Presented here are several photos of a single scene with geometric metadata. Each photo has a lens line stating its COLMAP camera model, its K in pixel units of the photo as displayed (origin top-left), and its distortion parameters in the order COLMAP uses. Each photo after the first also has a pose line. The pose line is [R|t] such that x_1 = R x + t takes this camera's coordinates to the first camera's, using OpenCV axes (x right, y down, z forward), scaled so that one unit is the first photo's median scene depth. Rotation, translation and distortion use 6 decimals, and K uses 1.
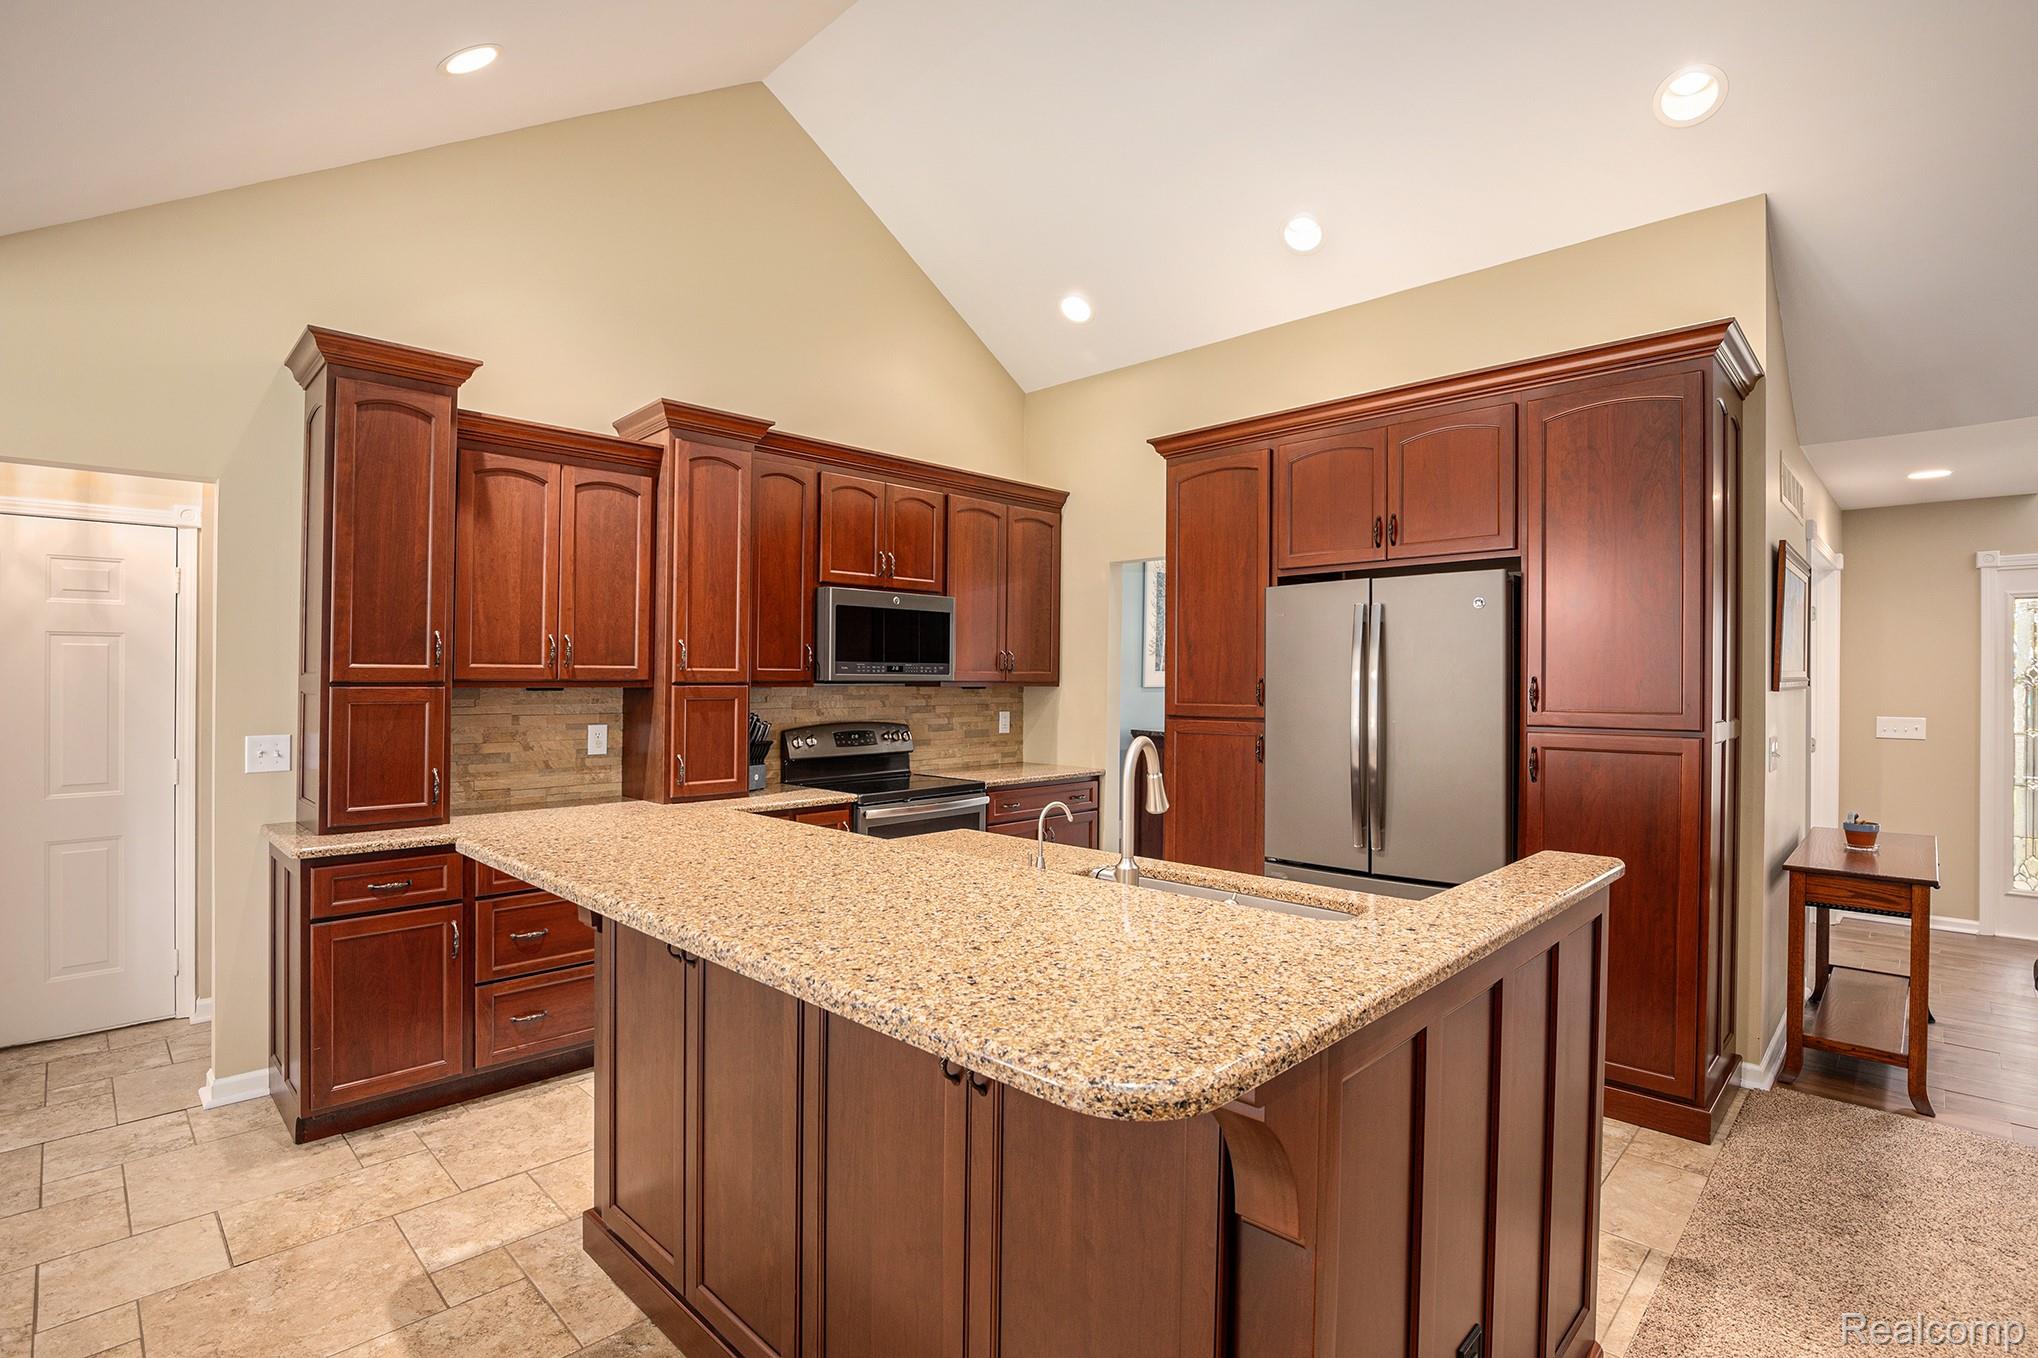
lens RADIAL K [[950.9, 0, 1013.5], [0, 950.9, 679.5], [0, 0, 1]] dist [-0.025035, 0.003590]
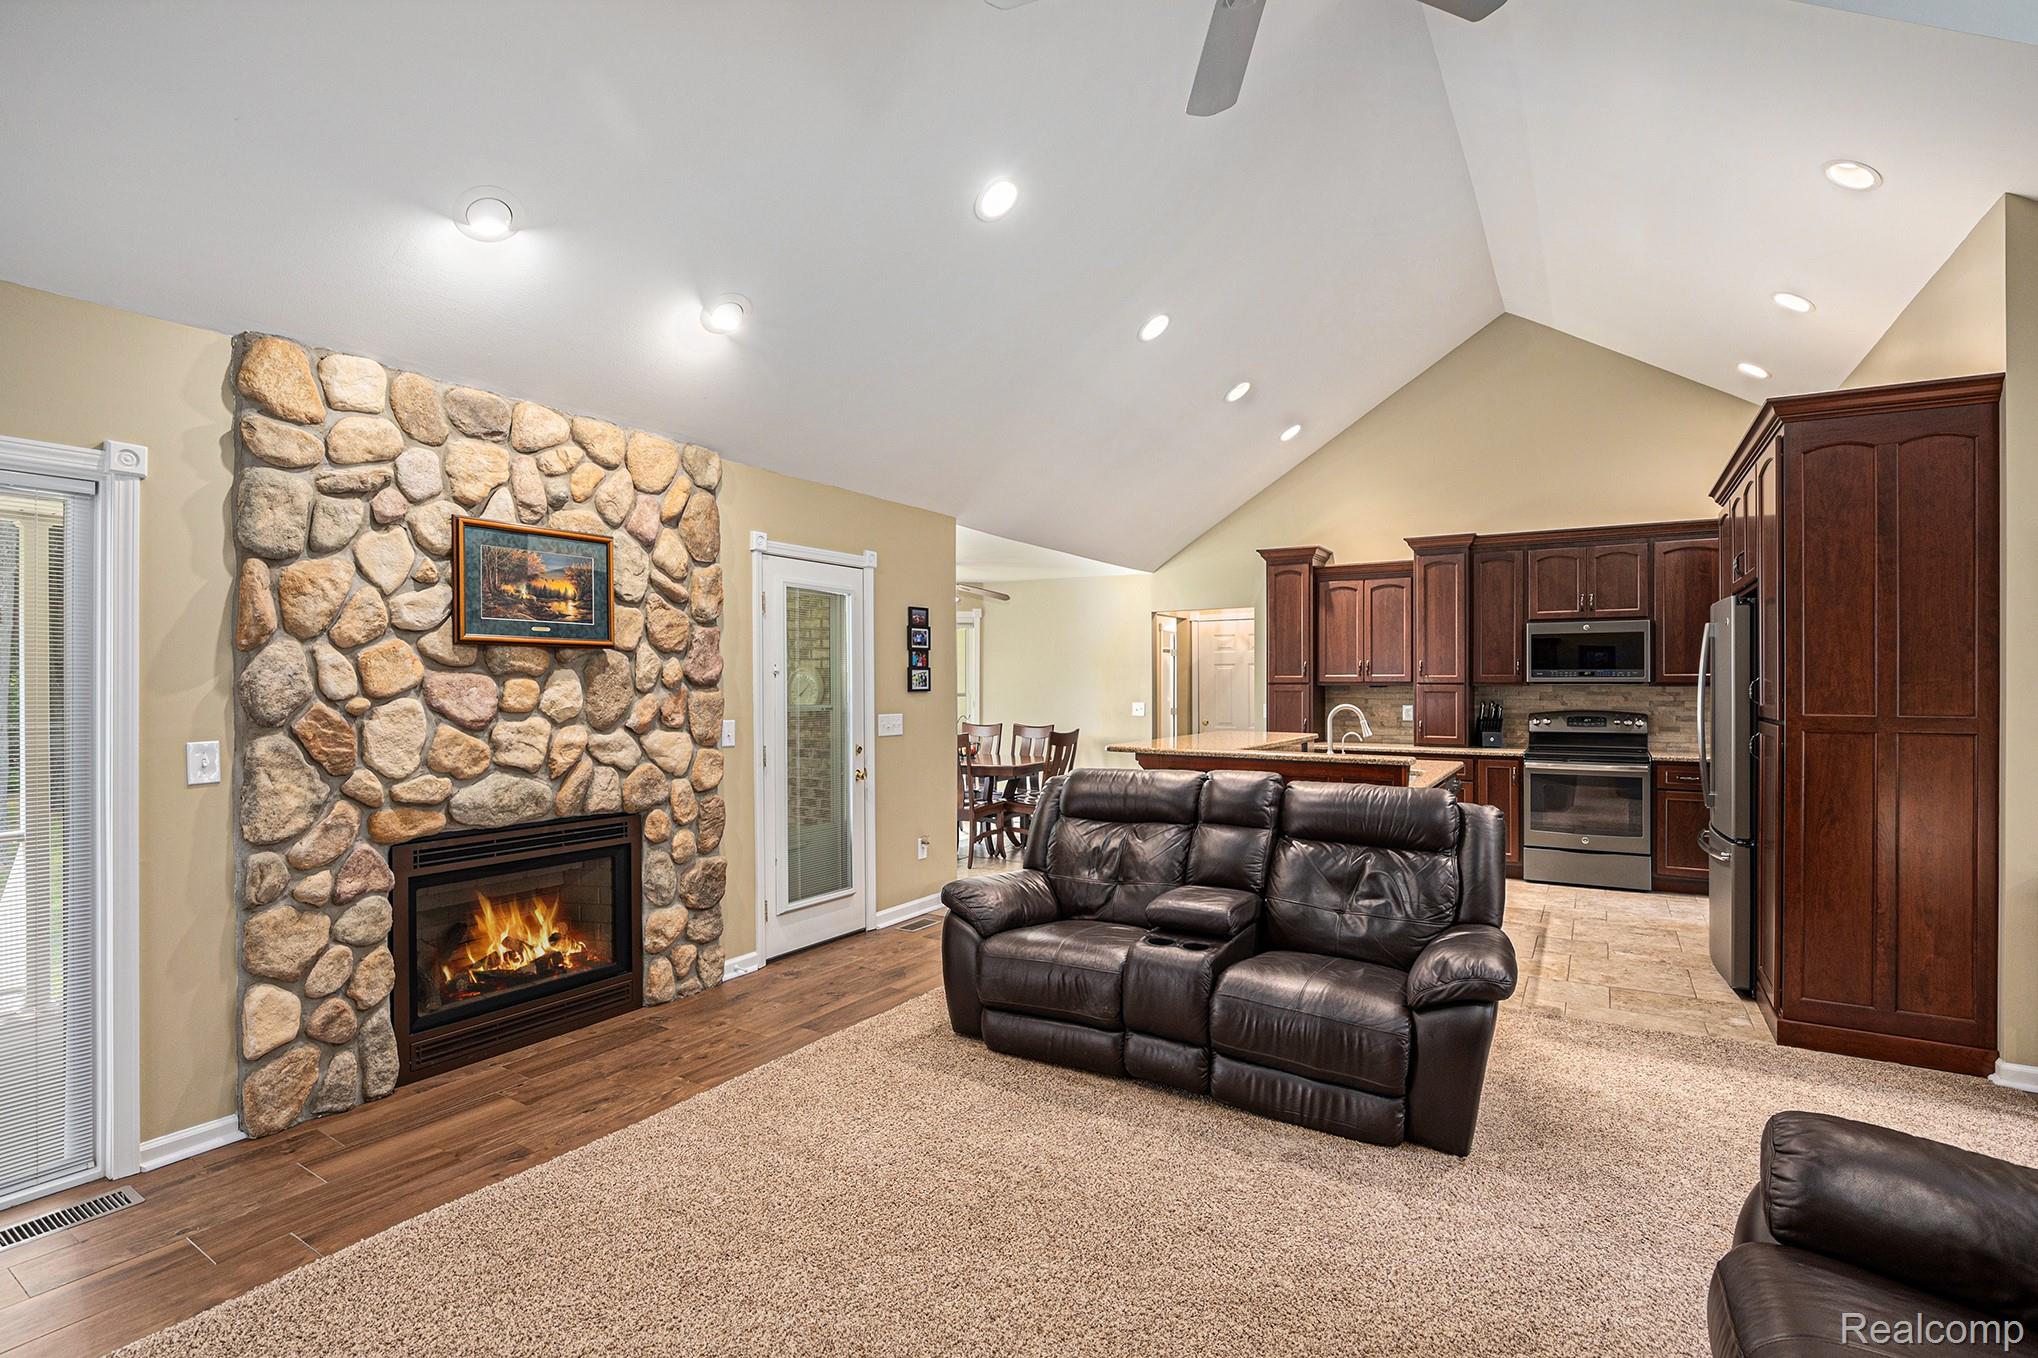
lens RADIAL K [[950.9, 0, 997.2], [0, 950.9, 684.2], [0, 0, 1]] dist [-0.025035, 0.003590]
pose [[0.210874, 0.000754, -0.977513, 1.405072], [0.001381, 0.999998, 0.001069, 0.002515], [0.977512, -0.001575, 0.210873, -0.248672]]
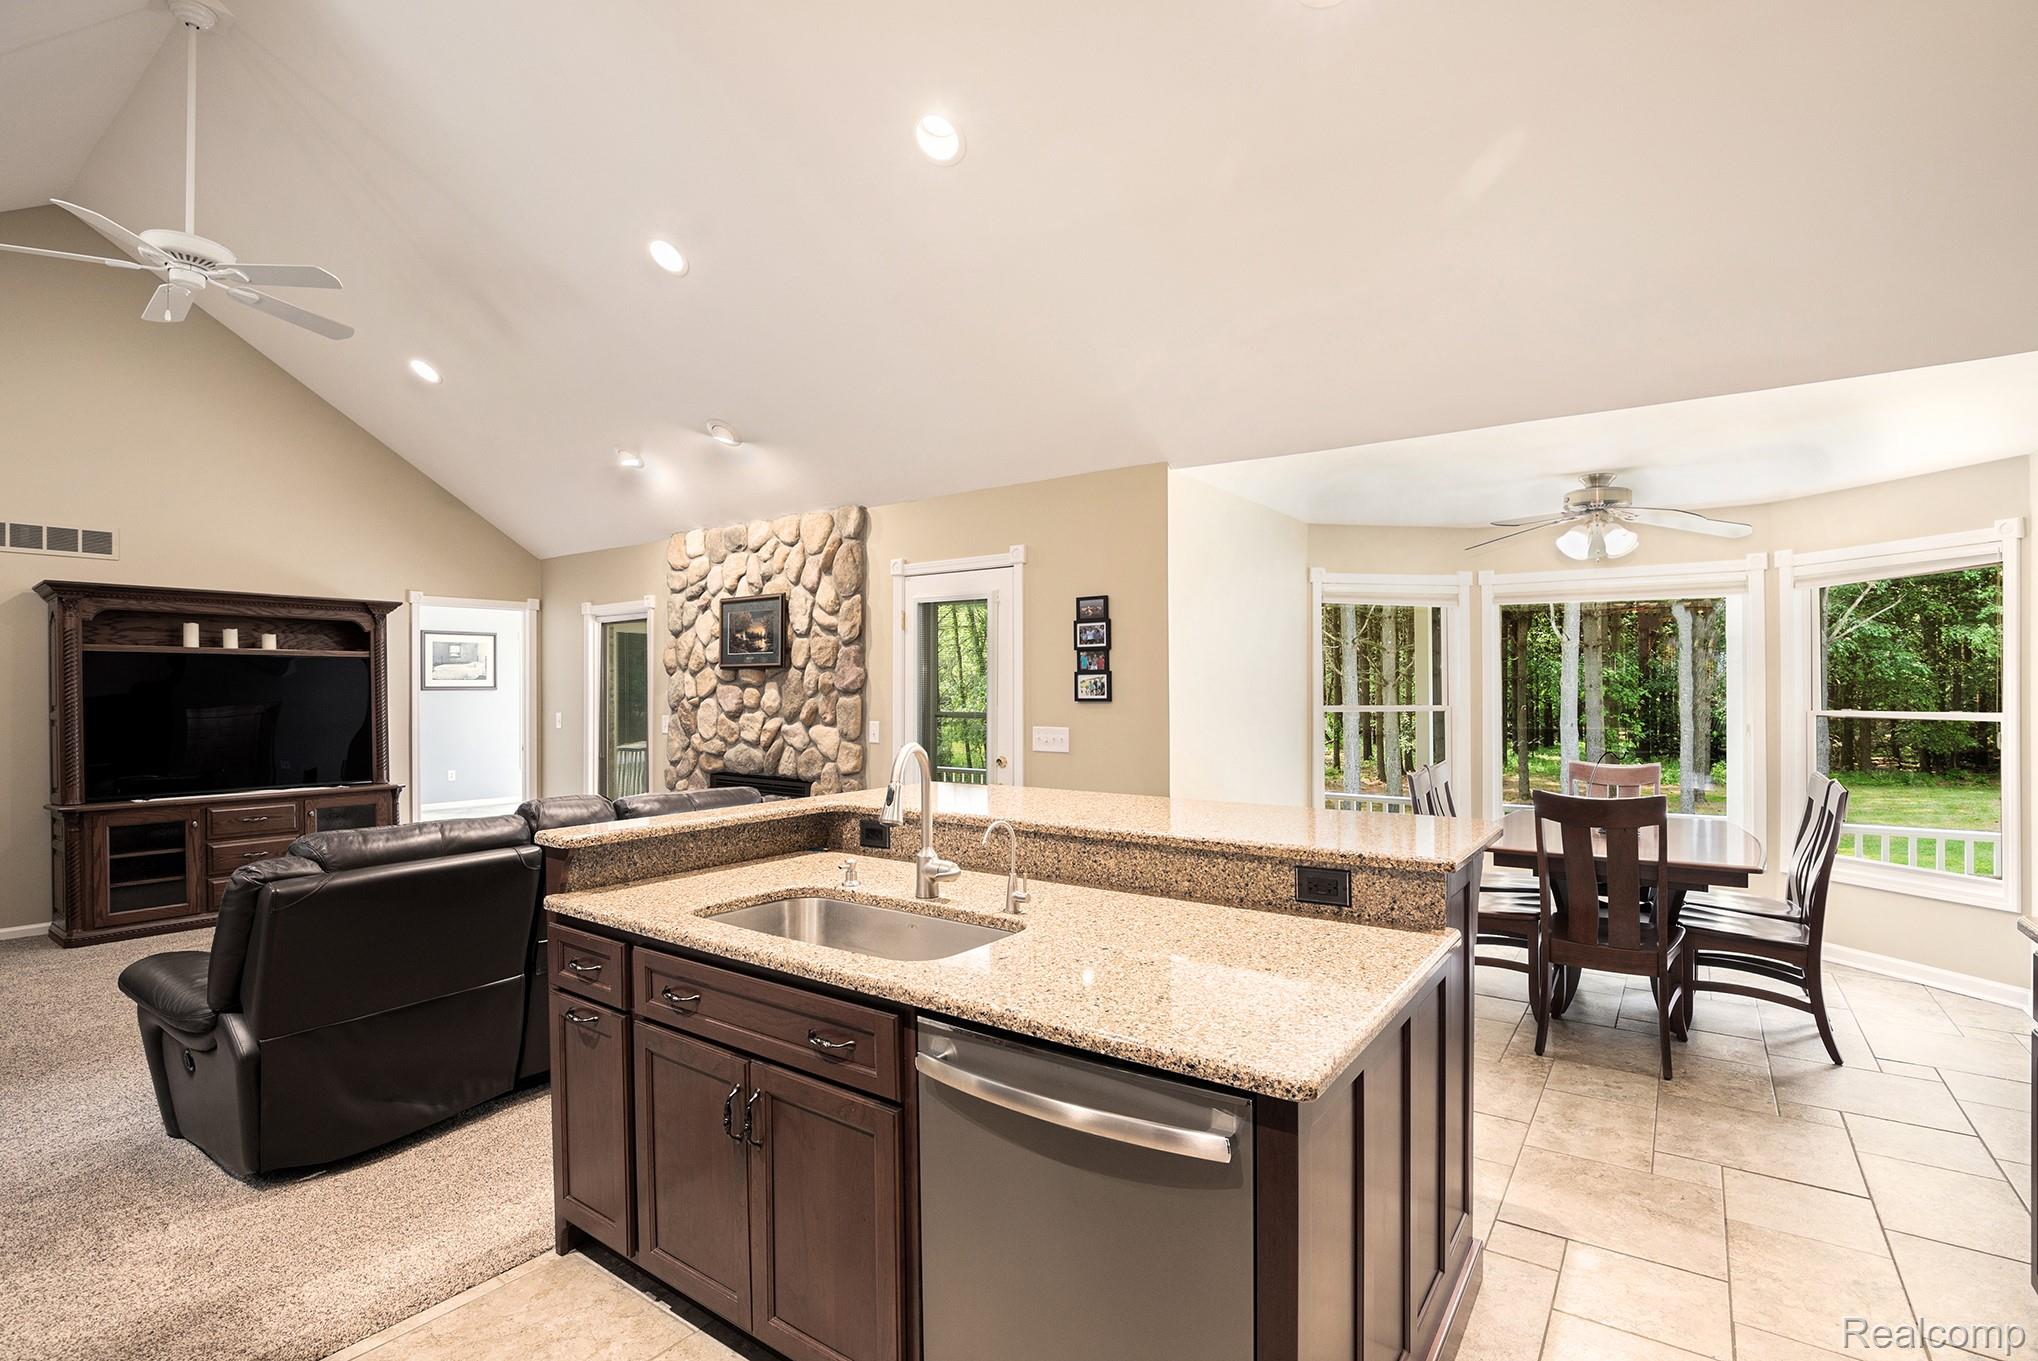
lens RADIAL K [[950.9, 0, 1013.4], [0, 950.9, 683.6], [0, 0, 1]] dist [-0.025035, 0.003590]
pose [[-0.988185, -0.000669, -0.153261, 0.107369], [0.000366, 0.999977, -0.006725, 0.001014], [0.153262, -0.006702, -0.988163, 1.218175]]
